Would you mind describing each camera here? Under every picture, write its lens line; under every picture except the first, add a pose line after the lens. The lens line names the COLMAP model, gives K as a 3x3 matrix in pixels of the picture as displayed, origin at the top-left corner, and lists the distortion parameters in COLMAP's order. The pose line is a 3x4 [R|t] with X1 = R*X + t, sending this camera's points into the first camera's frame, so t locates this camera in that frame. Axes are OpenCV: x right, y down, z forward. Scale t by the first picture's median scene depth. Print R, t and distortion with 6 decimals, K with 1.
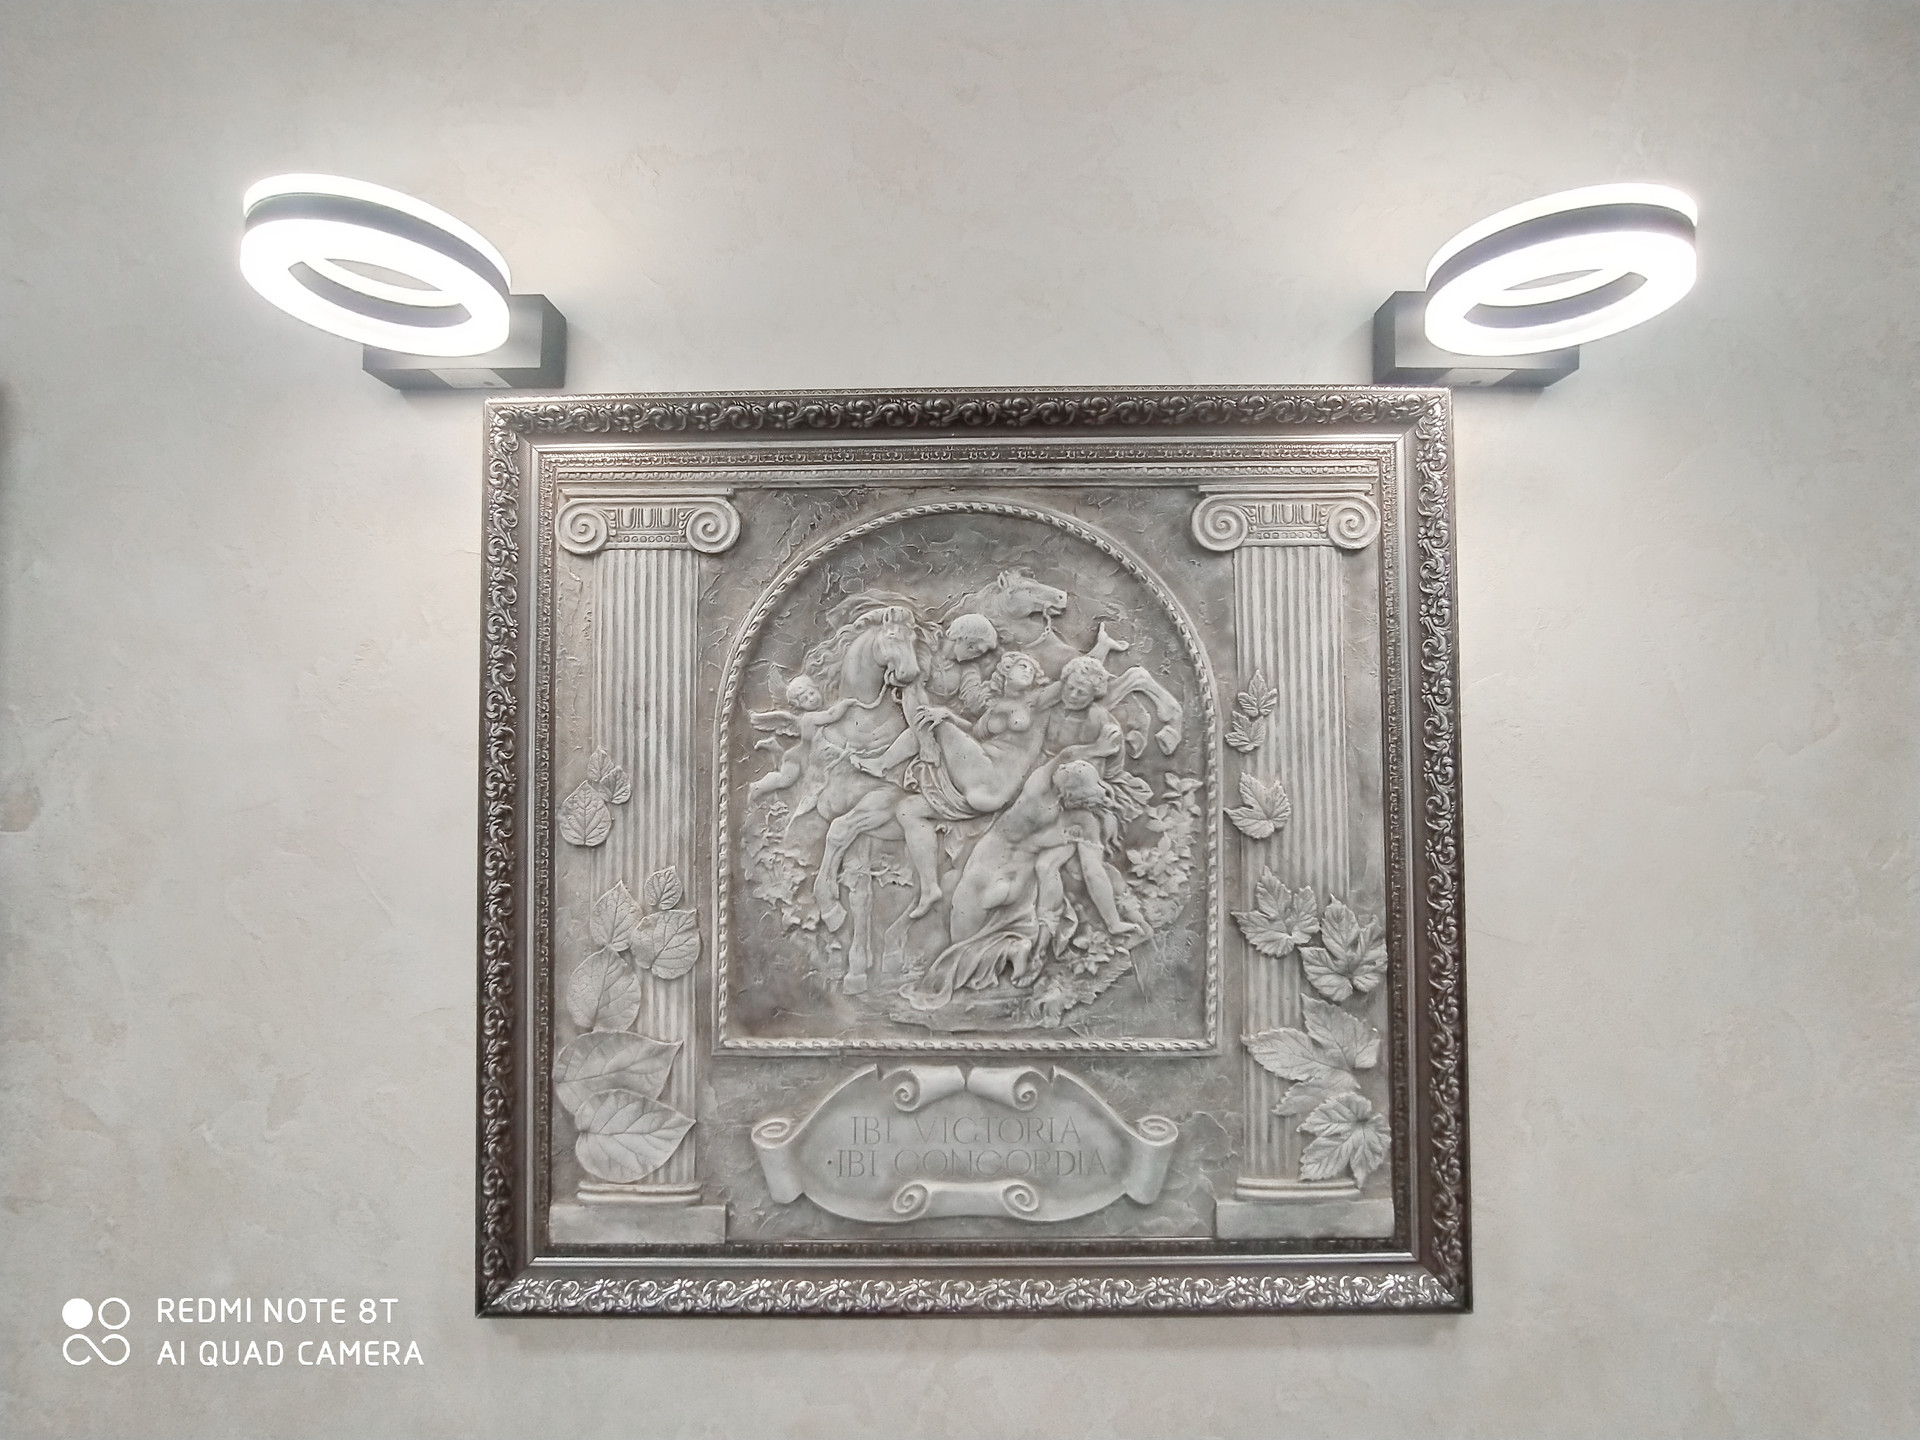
lens RADIAL K [[887.4, 0, 964.7], [0, 887.4, 726.9], [0, 0, 1]] dist [-0.026405, 0.006538]
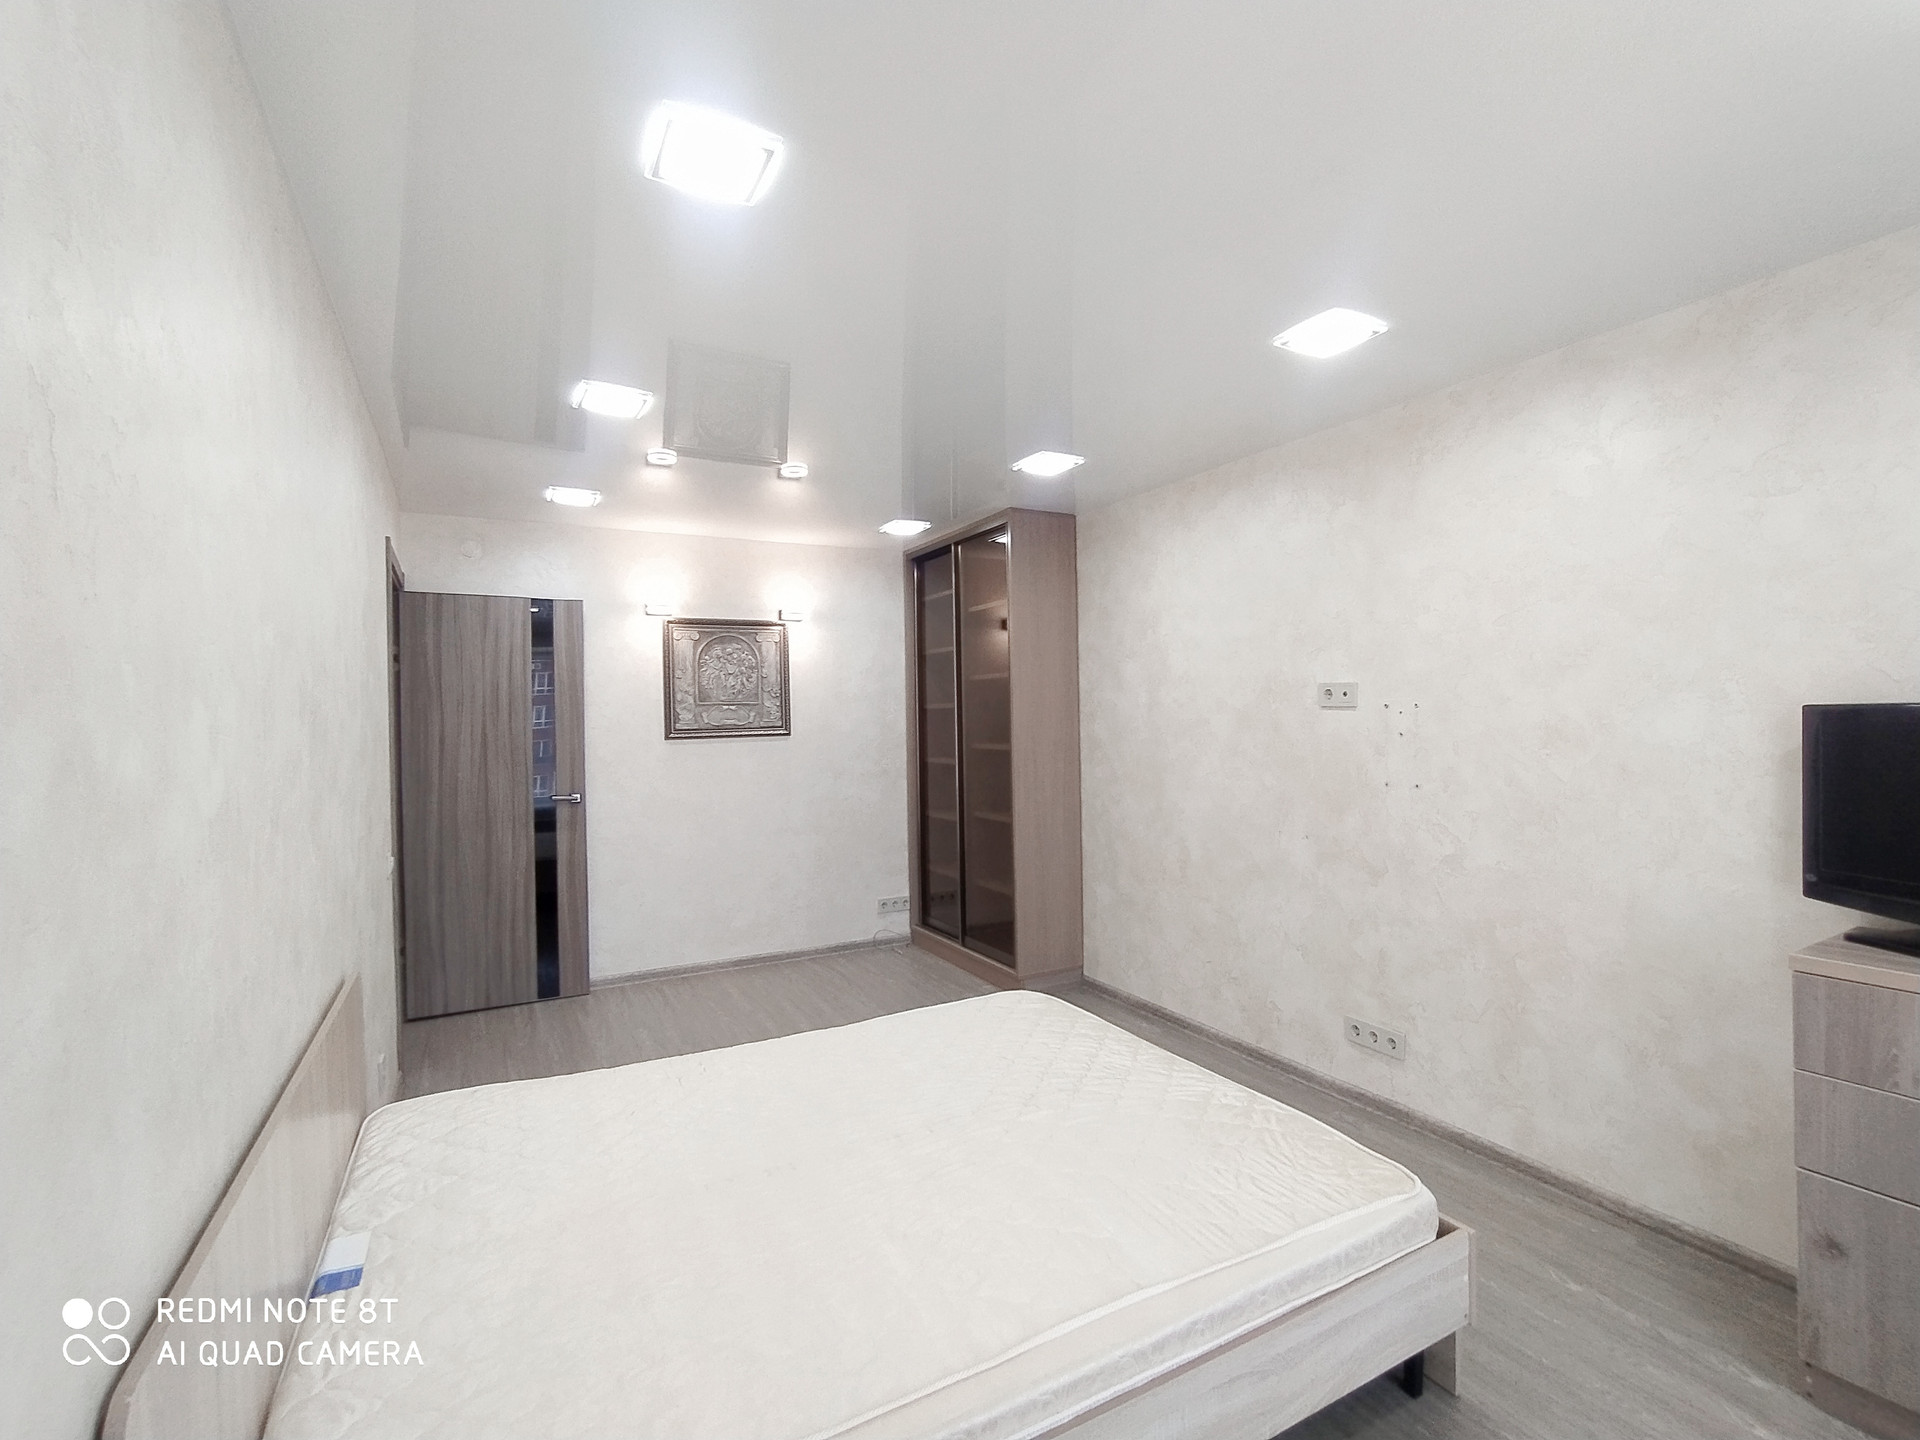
lens RADIAL K [[887.4, 0, 969.7], [0, 887.4, 726.9], [0, 0, 1]] dist [-0.026405, 0.006538]
pose [[0.858241, -0.018095, 0.512928, -2.217261], [0.001043, 0.999438, 0.033513, 0.307348], [-0.513246, -0.028228, 0.857777, -6.912373]]
